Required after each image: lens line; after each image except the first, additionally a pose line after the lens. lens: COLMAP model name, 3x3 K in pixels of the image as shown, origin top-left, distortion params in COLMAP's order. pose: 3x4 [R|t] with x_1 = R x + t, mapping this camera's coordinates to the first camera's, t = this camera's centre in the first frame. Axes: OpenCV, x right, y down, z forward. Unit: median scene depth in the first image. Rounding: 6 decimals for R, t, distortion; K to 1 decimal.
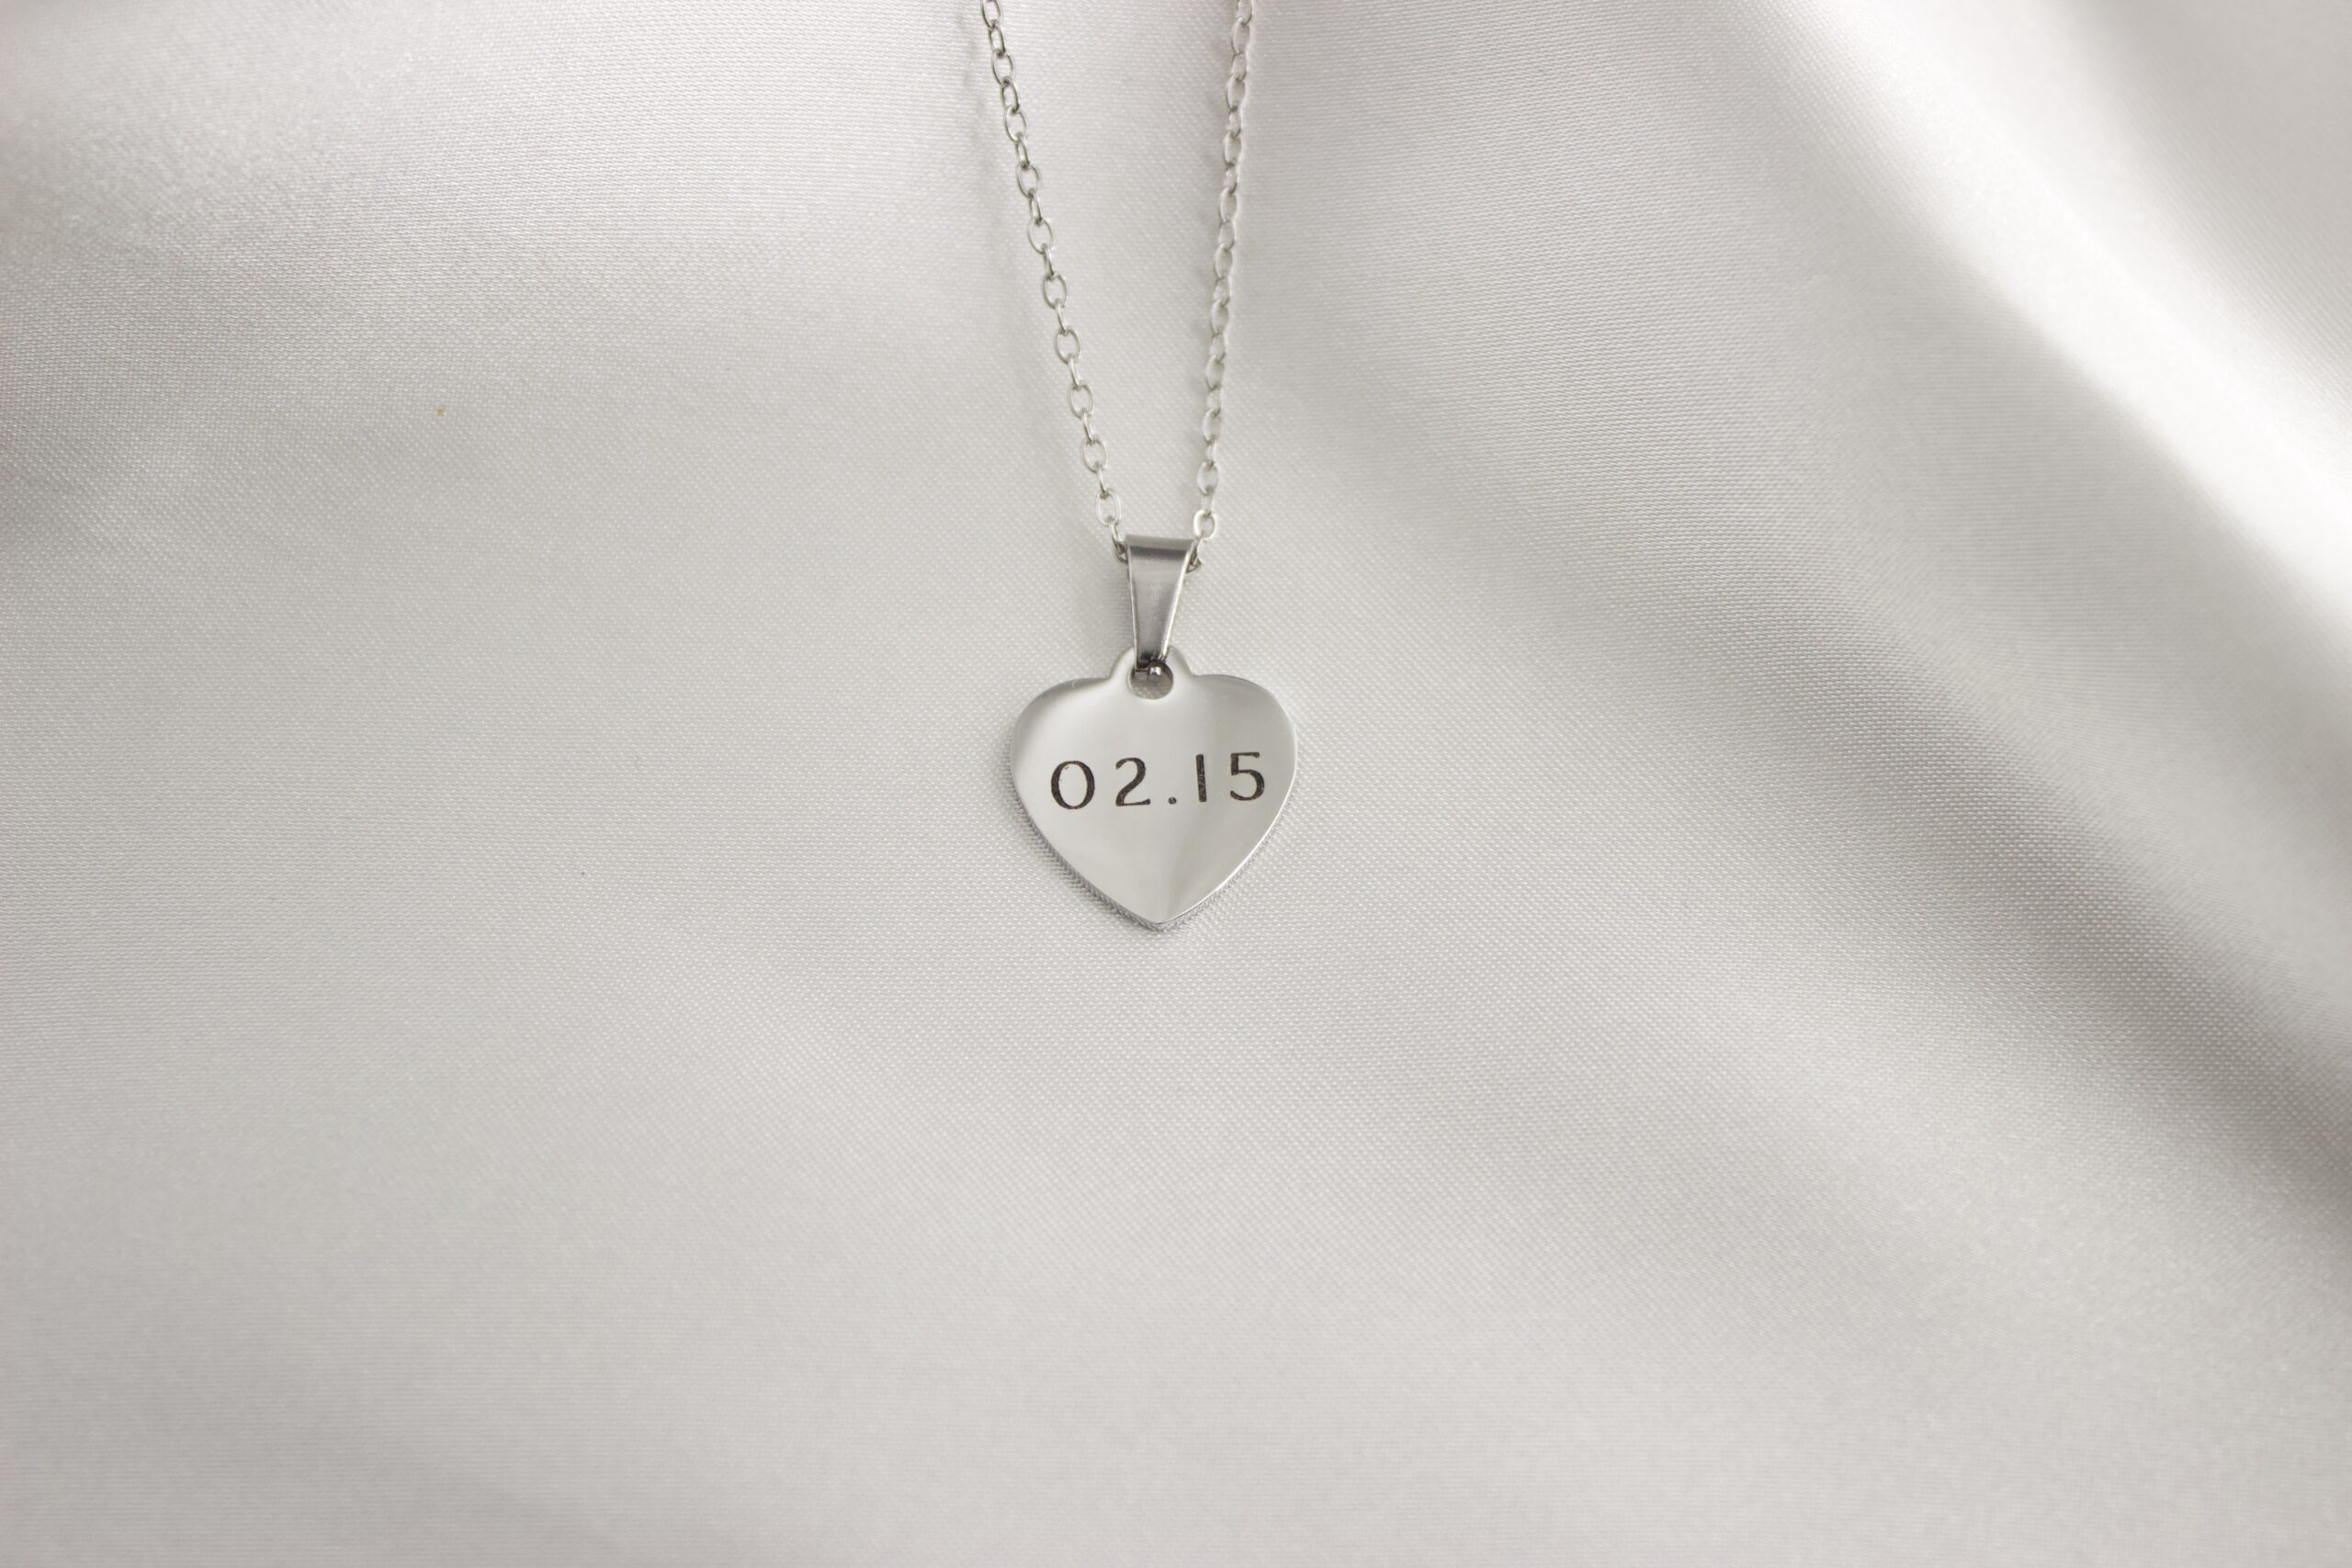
lens RADIAL K [[3510.3, 0, 1176.0], [0, 3510.3, 784.0], [0, 0, 1]] dist [-0.047882, 0.104013]
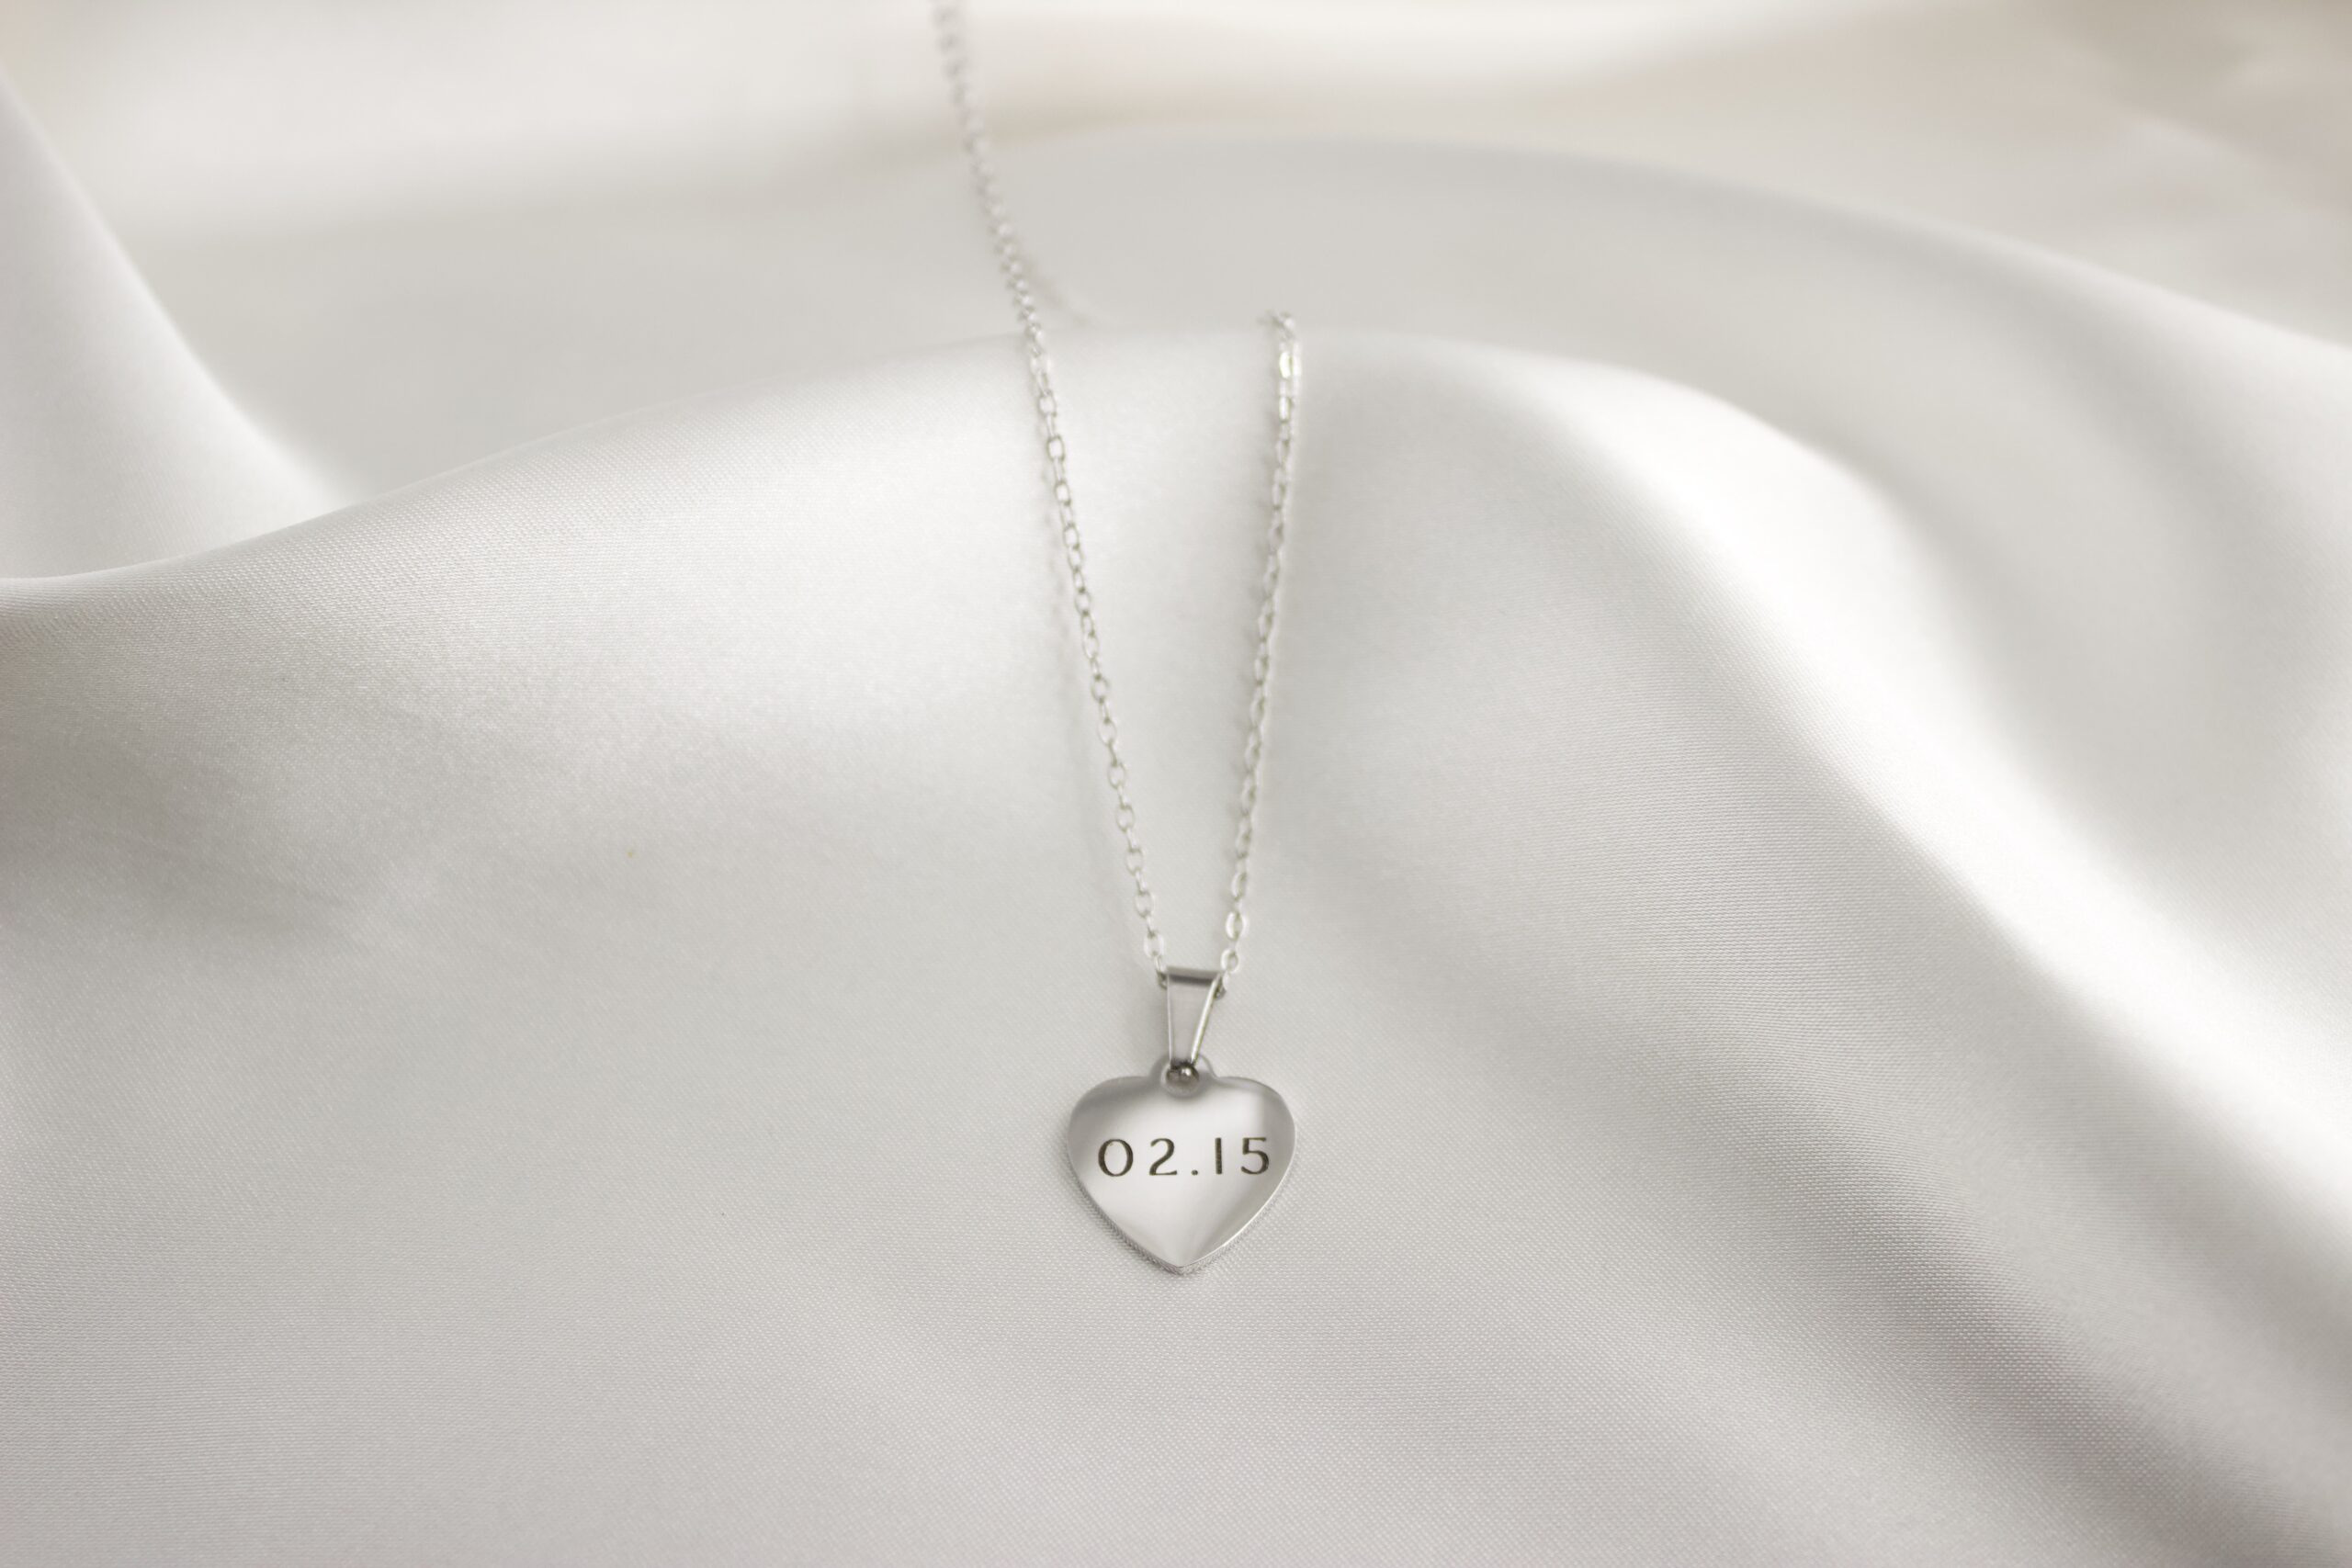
lens RADIAL K [[3510.3, 0, 1176.0], [0, 3510.3, 784.0], [0, 0, 1]] dist [-0.047882, 0.104013]
pose [[0.998907, 0.026292, -0.038644, 0.036310], [-0.033048, 0.981964, -0.186155, 0.099931], [0.033053, 0.187229, 0.981760, -0.248896]]
